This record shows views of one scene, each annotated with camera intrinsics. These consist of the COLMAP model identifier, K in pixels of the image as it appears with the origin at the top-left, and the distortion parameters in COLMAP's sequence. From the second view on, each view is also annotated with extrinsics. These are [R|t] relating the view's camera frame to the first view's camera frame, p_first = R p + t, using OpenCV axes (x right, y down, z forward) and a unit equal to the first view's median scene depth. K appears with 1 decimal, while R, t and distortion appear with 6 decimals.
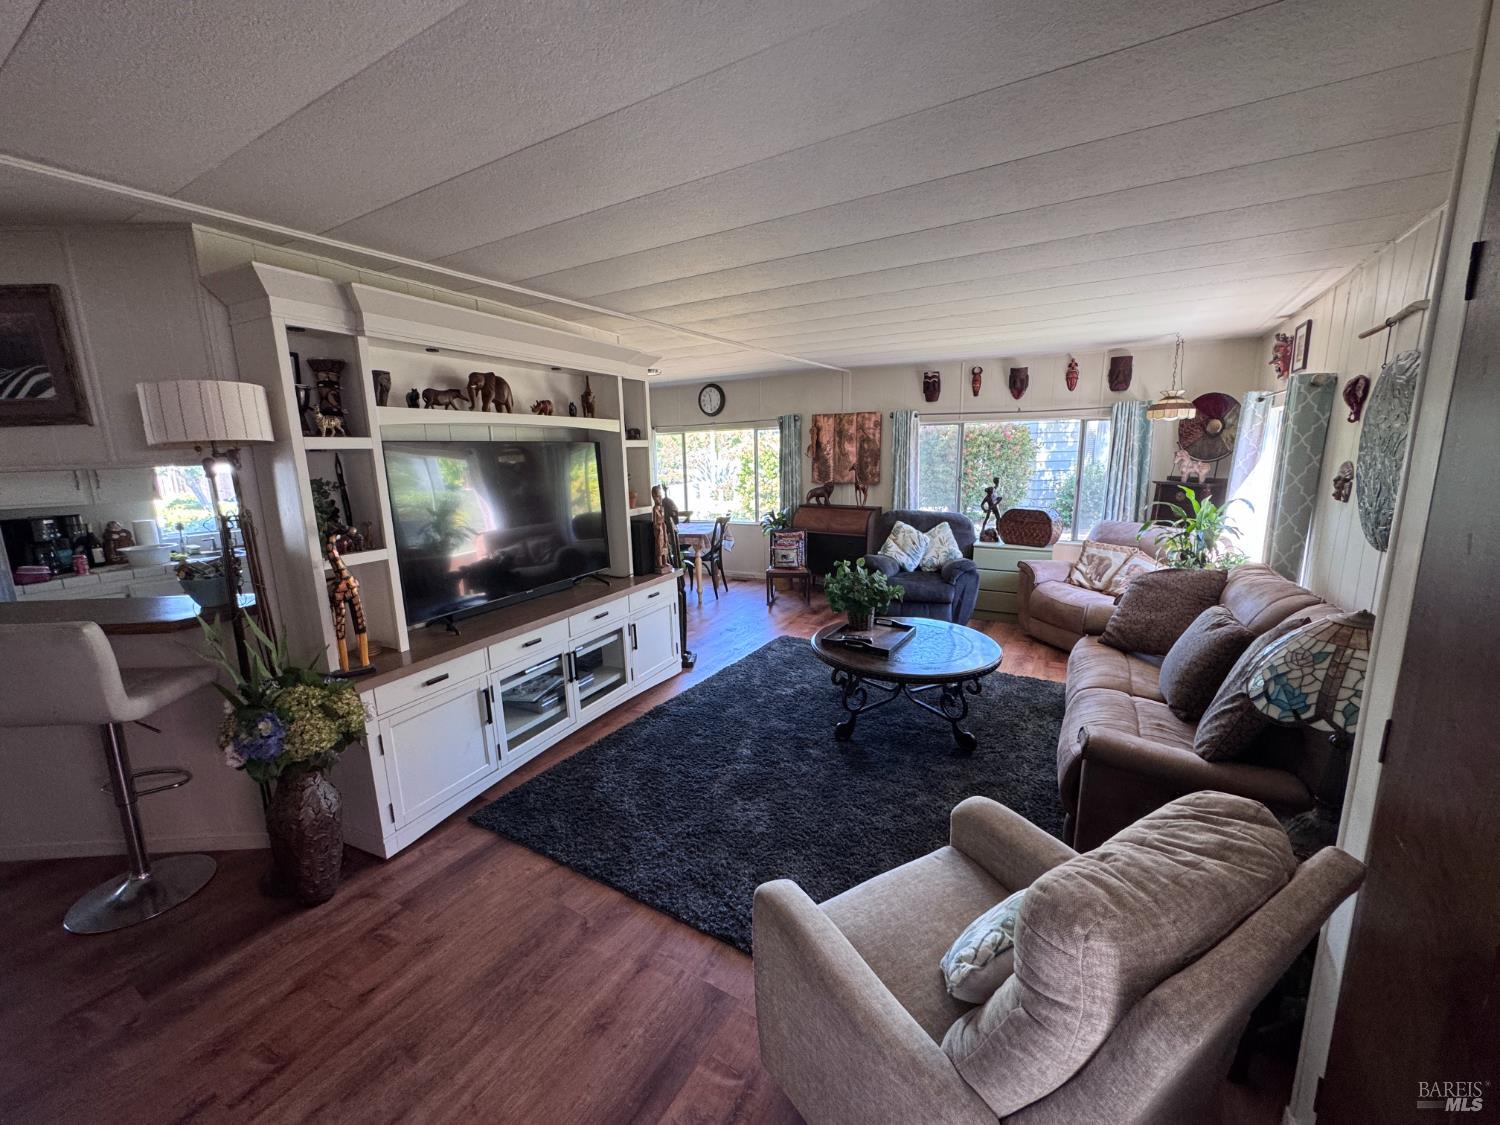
lens RADIAL K [[602.8, 0, 750.0], [0, 602.8, 562.5], [0, 0, 1]] dist [-0.002443, -0.000142]
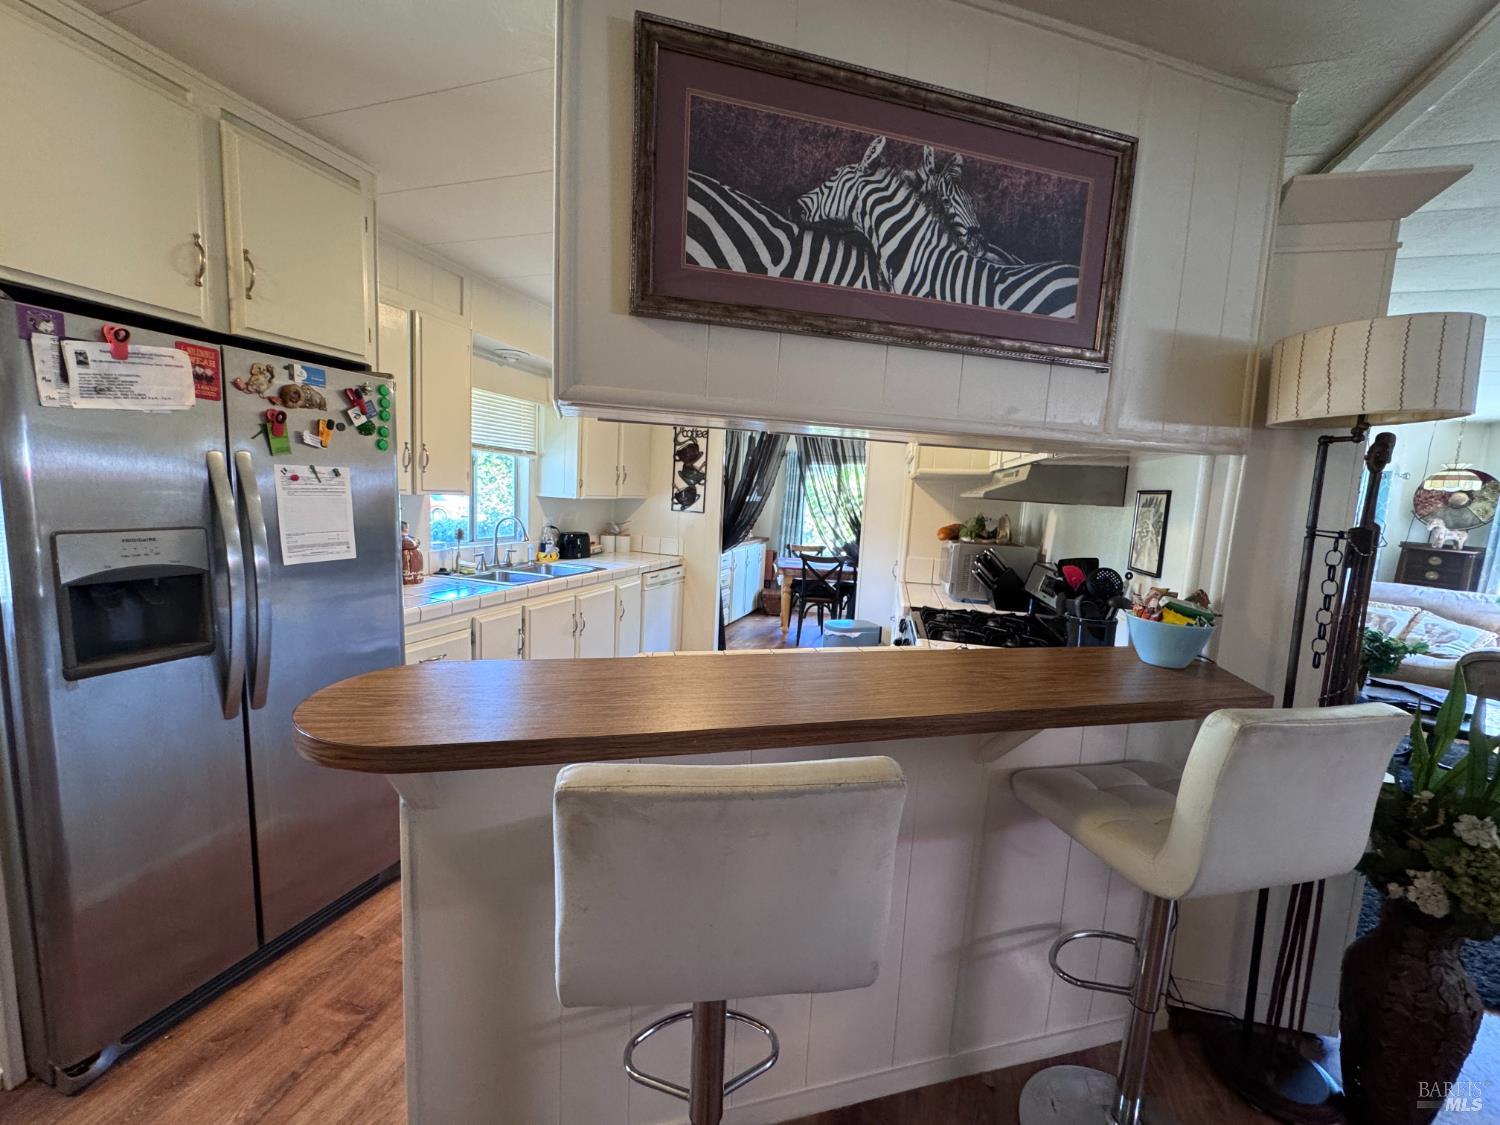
lens RADIAL K [[602.8, 0, 750.0], [0, 602.8, 562.5], [0, 0, 1]] dist [-0.002443, -0.000142]
pose [[0.975223, 0.046557, 0.216270, -0.641891], [-0.030819, 0.996663, -0.075585, 0.011366], [-0.219067, 0.067047, 0.973403, 0.197408]]
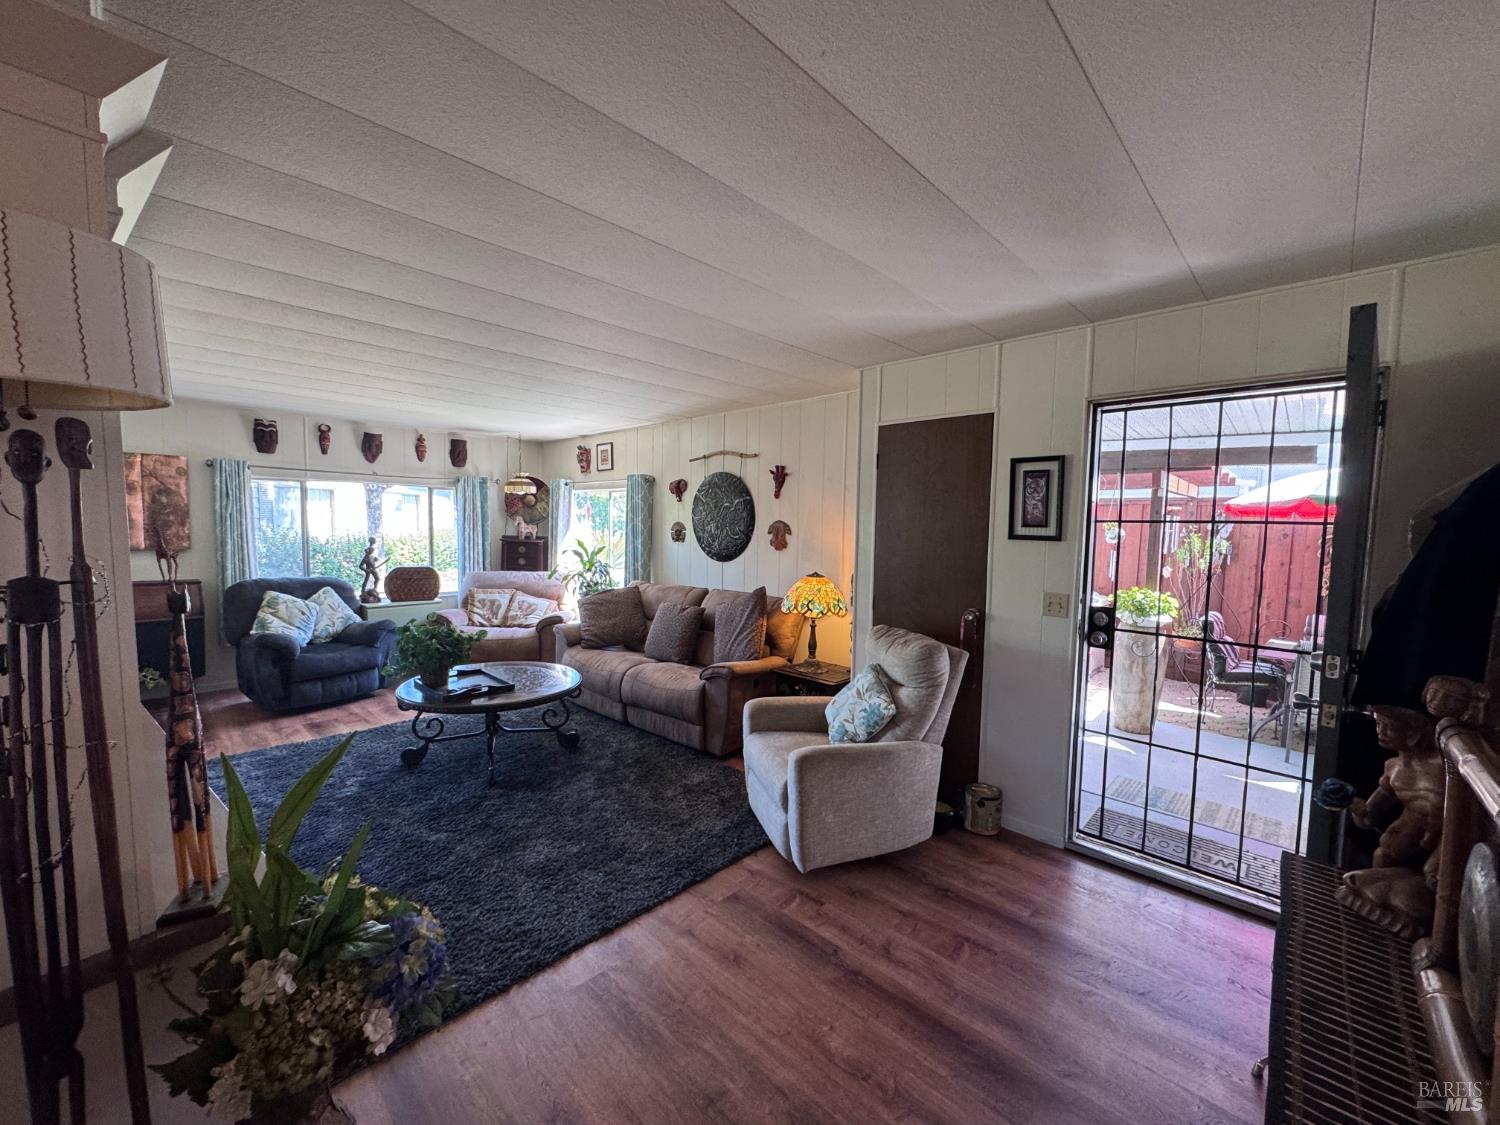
lens RADIAL K [[602.8, 0, 750.0], [0, 602.8, 562.5], [0, 0, 1]] dist [-0.002443, -0.000142]
pose [[0.219961, -0.044137, 0.974510, -0.444713], [0.161848, 0.986782, 0.008162, -0.007782], [-0.961989, 0.155928, 0.224197, 0.184034]]
